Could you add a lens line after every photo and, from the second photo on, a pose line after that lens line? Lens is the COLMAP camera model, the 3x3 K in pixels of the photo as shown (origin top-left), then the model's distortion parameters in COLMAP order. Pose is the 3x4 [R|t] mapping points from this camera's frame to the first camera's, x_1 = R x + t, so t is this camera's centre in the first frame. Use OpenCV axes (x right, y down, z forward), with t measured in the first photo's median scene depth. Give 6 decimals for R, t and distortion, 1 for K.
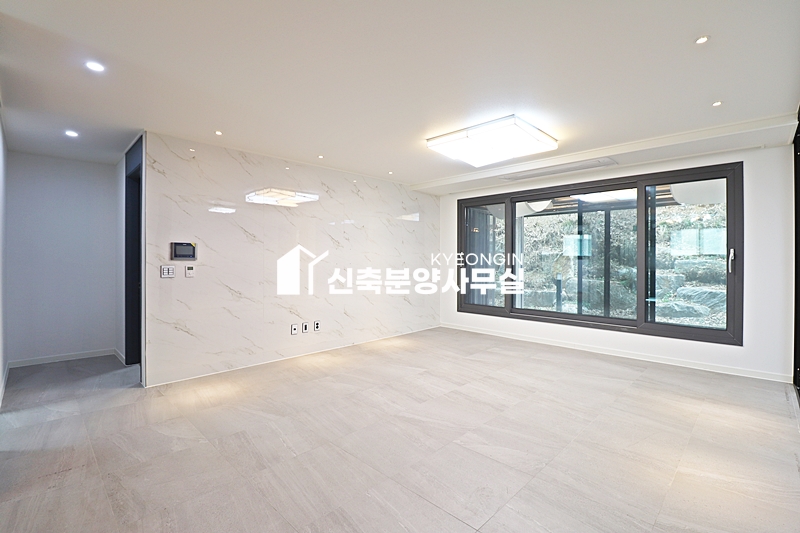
lens RADIAL K [[368.4, 0, 398.5], [0, 368.4, 257.4], [0, 0, 1]] dist [-0.005834, -0.009834]
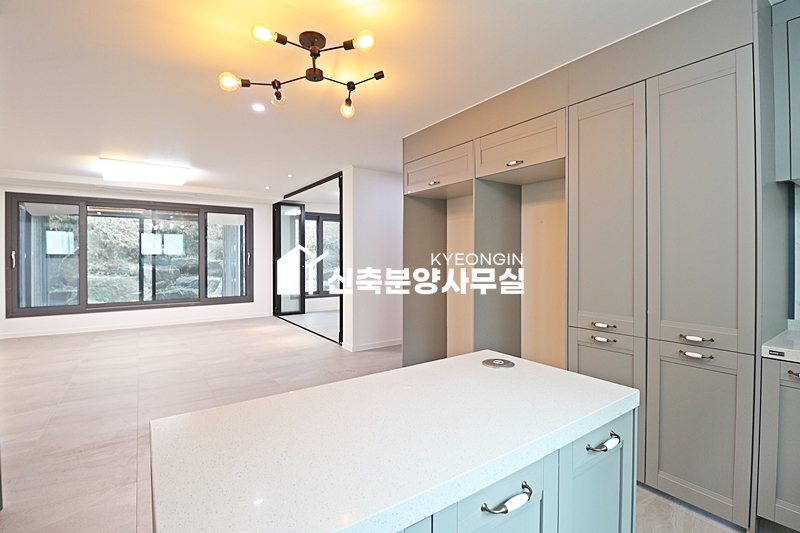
lens RADIAL K [[368.4, 0, 408.4], [0, 368.4, 259.9], [0, 0, 1]] dist [-0.005834, -0.009834]
pose [[0.159998, -0.011283, 0.987053, -0.796977], [-0.002520, 0.999927, 0.011838, -0.009260], [-0.987114, -0.004382, 0.159958, -0.137280]]
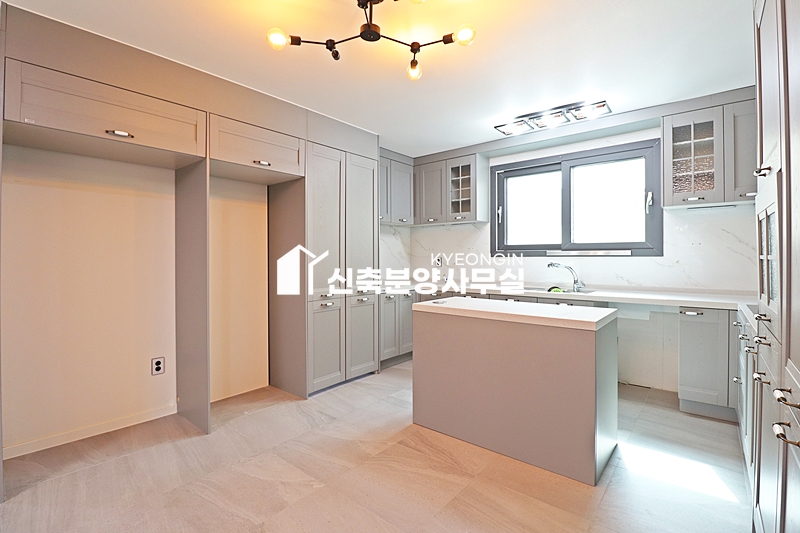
lens RADIAL K [[368.4, 0, 401.6], [0, 368.4, 261.9], [0, 0, 1]] dist [-0.005834, -0.009834]
pose [[-0.996169, 0.004325, -0.087345, -0.354936], [0.003719, 0.999968, 0.007098, 0.009244], [0.087373, 0.006746, -0.996153, 0.459467]]
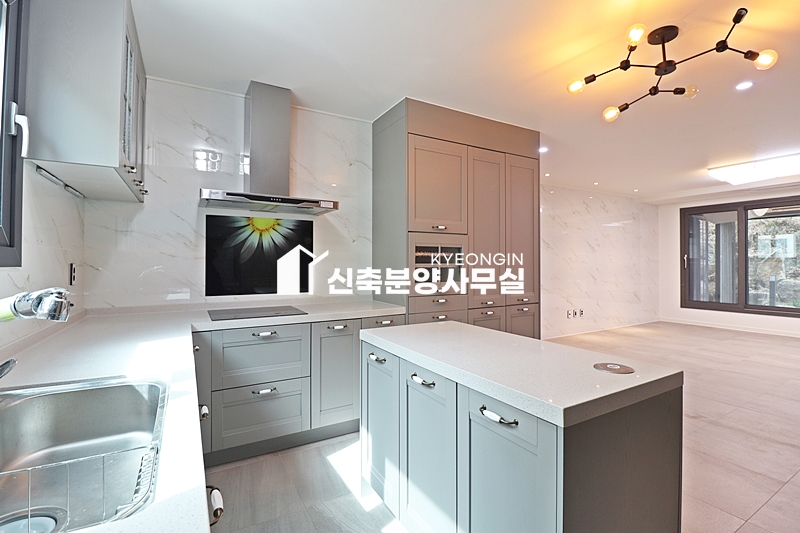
lens RADIAL K [[368.4, 0, 400.8], [0, 368.4, 258.8], [0, 0, 1]] dist [-0.005834, -0.009834]
pose [[0.963874, -0.005540, -0.266299, -0.552784], [0.003852, 0.999969, -0.006859, 0.003522], [0.266329, 0.005586, 0.963866, -0.470619]]
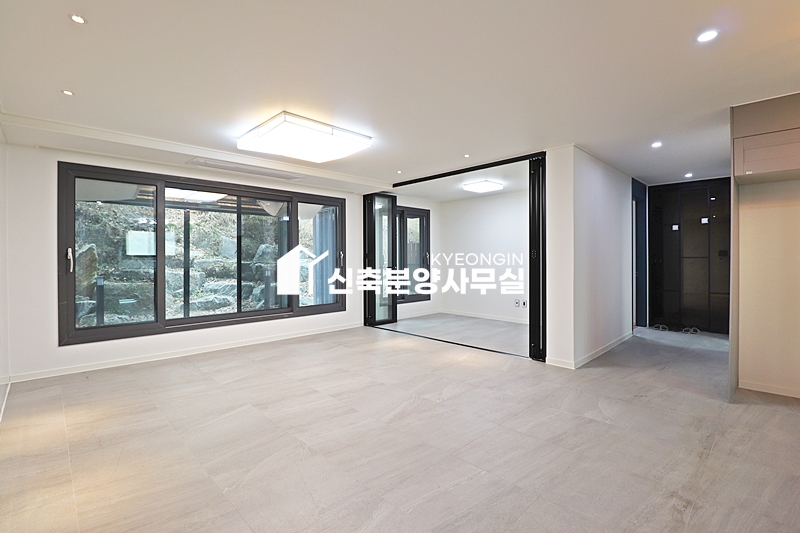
lens RADIAL K [[368.4, 0, 405.6], [0, 368.4, 256.9], [0, 0, 1]] dist [-0.005834, -0.009834]
pose [[0.009518, 0.001018, 0.999954, -0.641797], [0.001138, 0.999999, -0.001029, 0.002429], [-0.999954, 0.001148, 0.009517, 0.635430]]
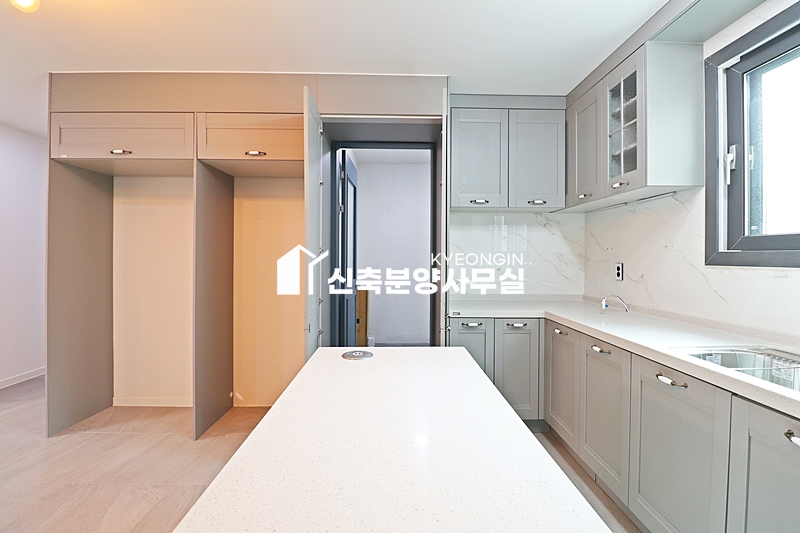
lens RADIAL K [[368.4, 0, 395.1], [0, 368.4, 262.1], [0, 0, 1]] dist [-0.005834, -0.009834]
pose [[-0.724453, -0.012213, 0.689216, -0.717507], [-0.008224, 0.999925, 0.009075, -0.000311], [-0.689276, 0.000906, -0.724499, 0.052289]]
